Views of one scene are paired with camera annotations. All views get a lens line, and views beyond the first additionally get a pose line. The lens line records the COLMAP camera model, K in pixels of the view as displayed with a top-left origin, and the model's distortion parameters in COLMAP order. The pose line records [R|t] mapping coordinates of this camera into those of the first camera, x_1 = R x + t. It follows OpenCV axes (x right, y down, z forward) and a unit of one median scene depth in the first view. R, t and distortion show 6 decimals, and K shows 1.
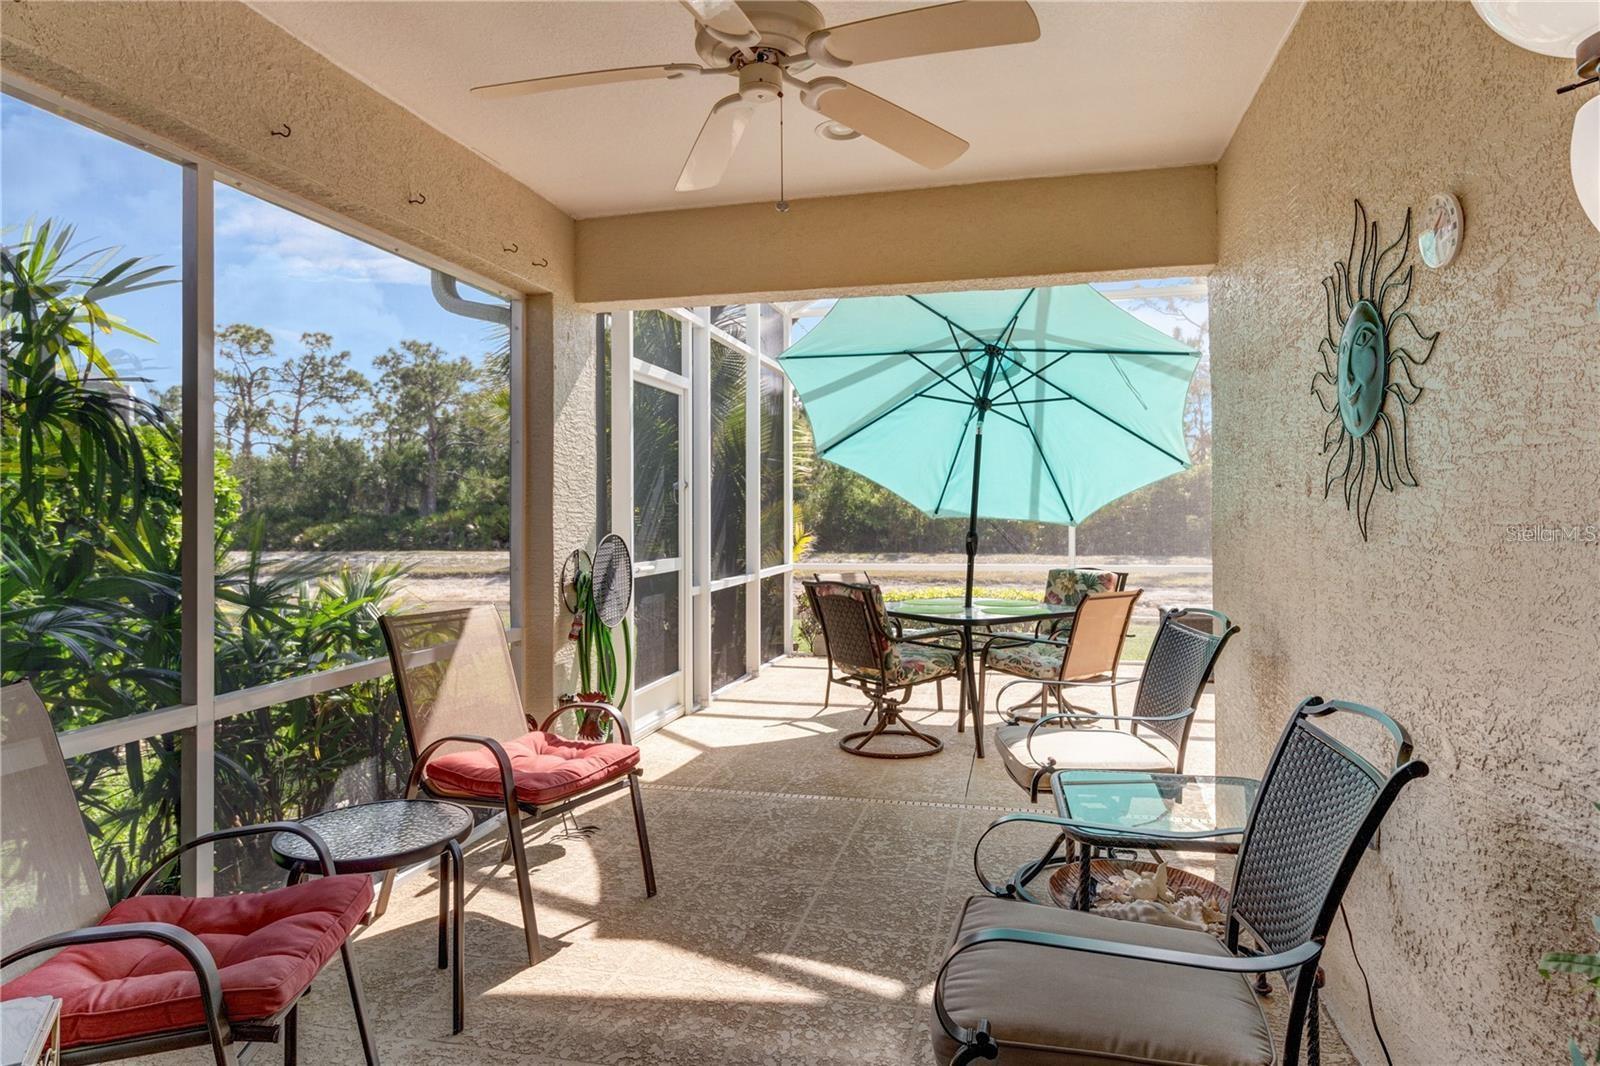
lens RADIAL K [[934.7, 0, 801.2], [0, 934.7, 484.2], [0, 0, 1]] dist [0.001588, 0.000024]
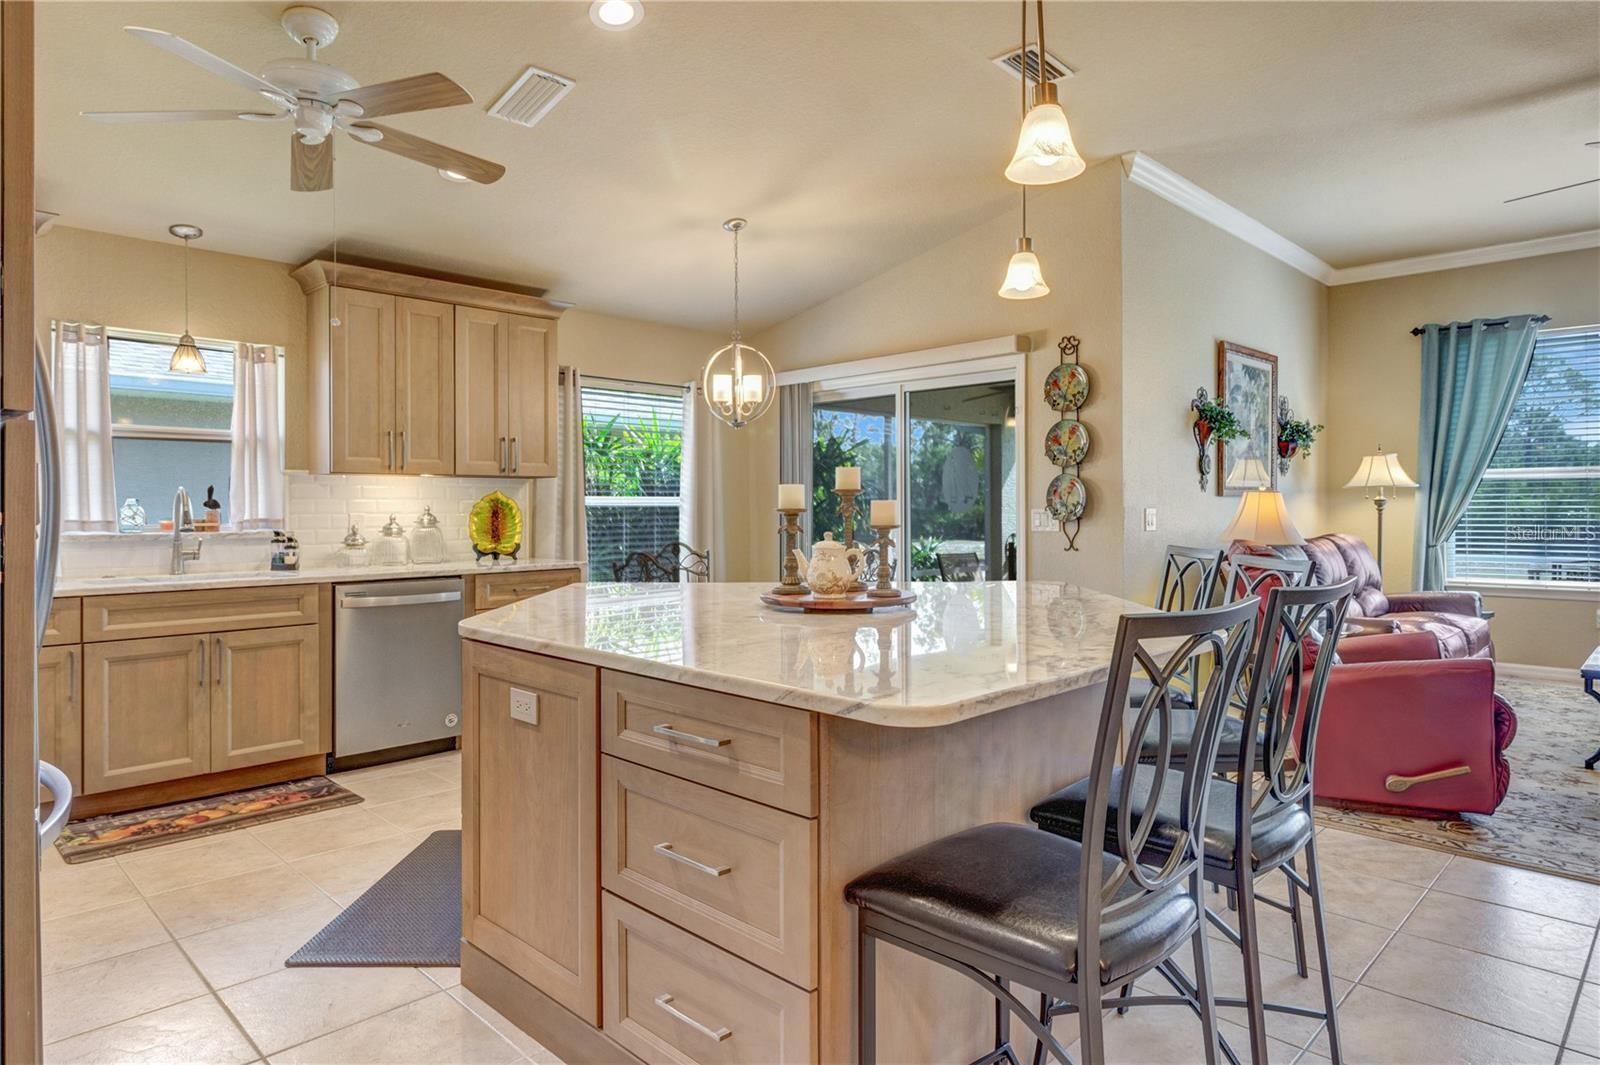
lens RADIAL K [[937.4, 0, 805.9], [0, 937.4, 510.0], [0, 0, 1]] dist [0.000595, -0.000616]
pose [[0.857902, 0.005669, -0.513783, 0.352880], [0.012232, 0.999430, 0.031451, -0.045576], [0.513668, -0.033267, 0.857344, -0.863891]]
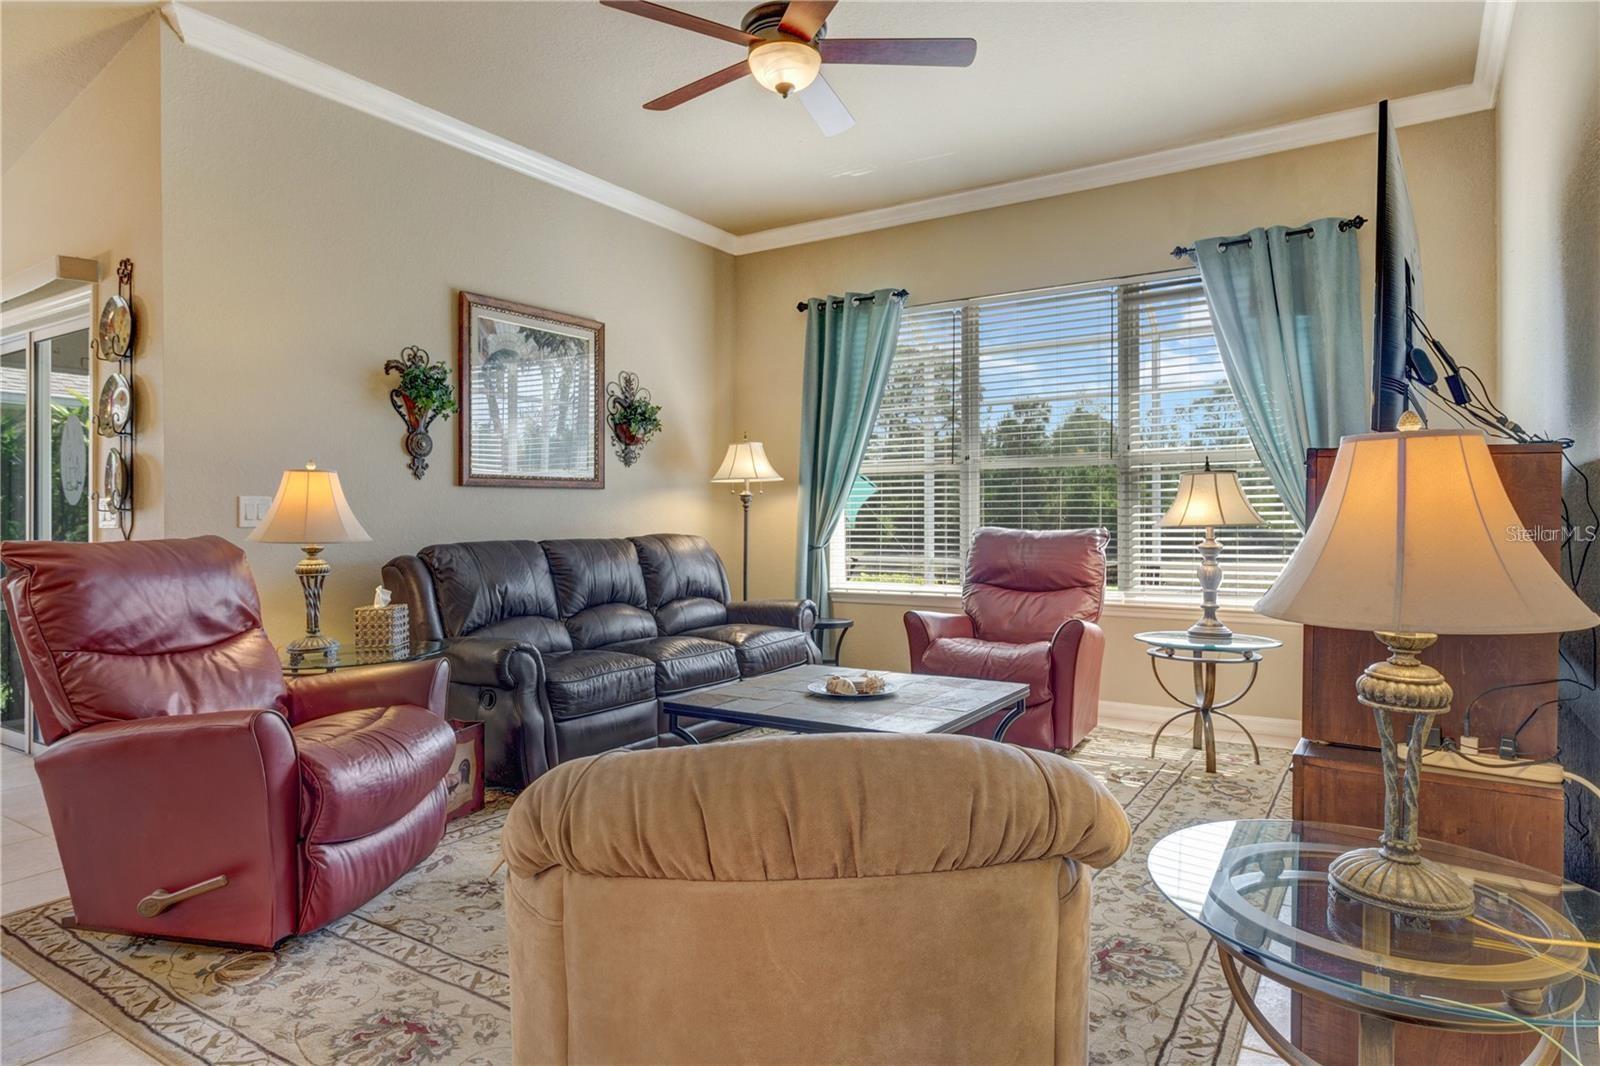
lens RADIAL K [[925.0, 0, 803.2], [0, 925.0, 516.5], [0, 0, 1]] dist [0.000908, -0.002563]
pose [[0.942676, 0.004380, -0.333680, 0.753327], [0.005078, 0.999610, 0.027467, -0.017718], [0.333670, -0.027587, 0.942286, -0.429296]]
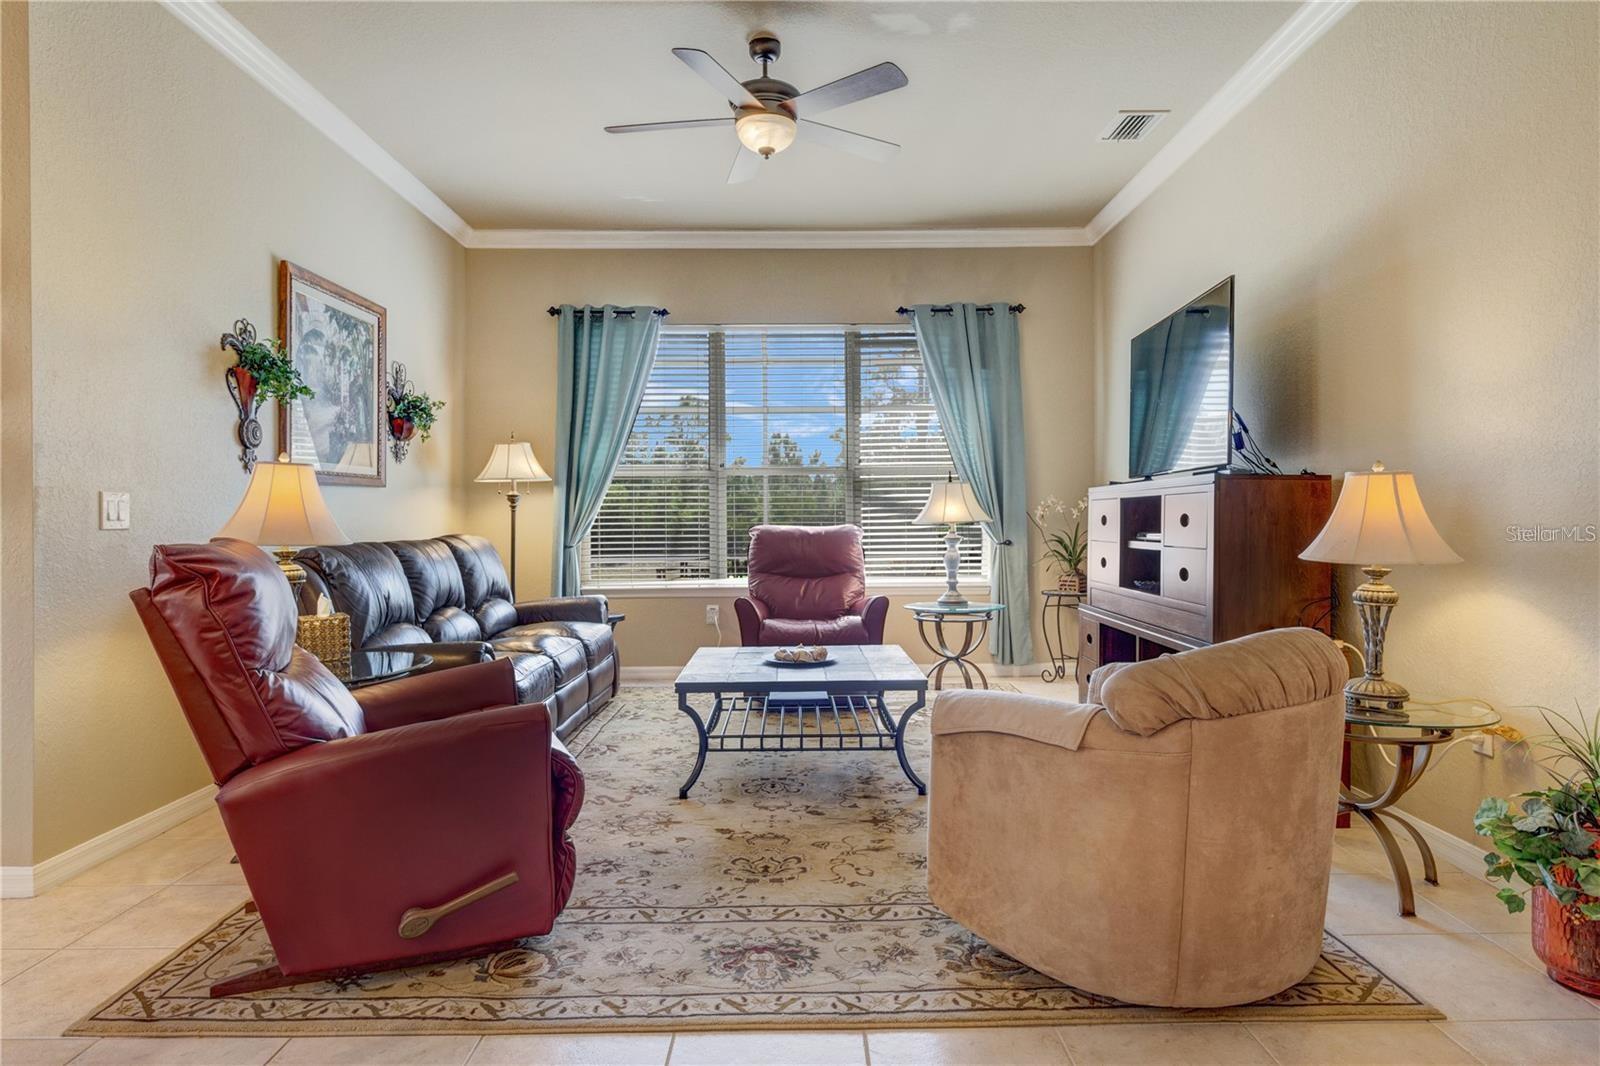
lens RADIAL K [[925.0, 0, 803.2], [0, 925.0, 516.5], [0, 0, 1]] dist [0.000908, -0.002563]
pose [[0.971258, 0.001968, 0.238021, 0.431589], [-0.008247, 0.999644, 0.025387, -0.018405], [-0.237886, -0.026620, 0.970928, -0.548458]]
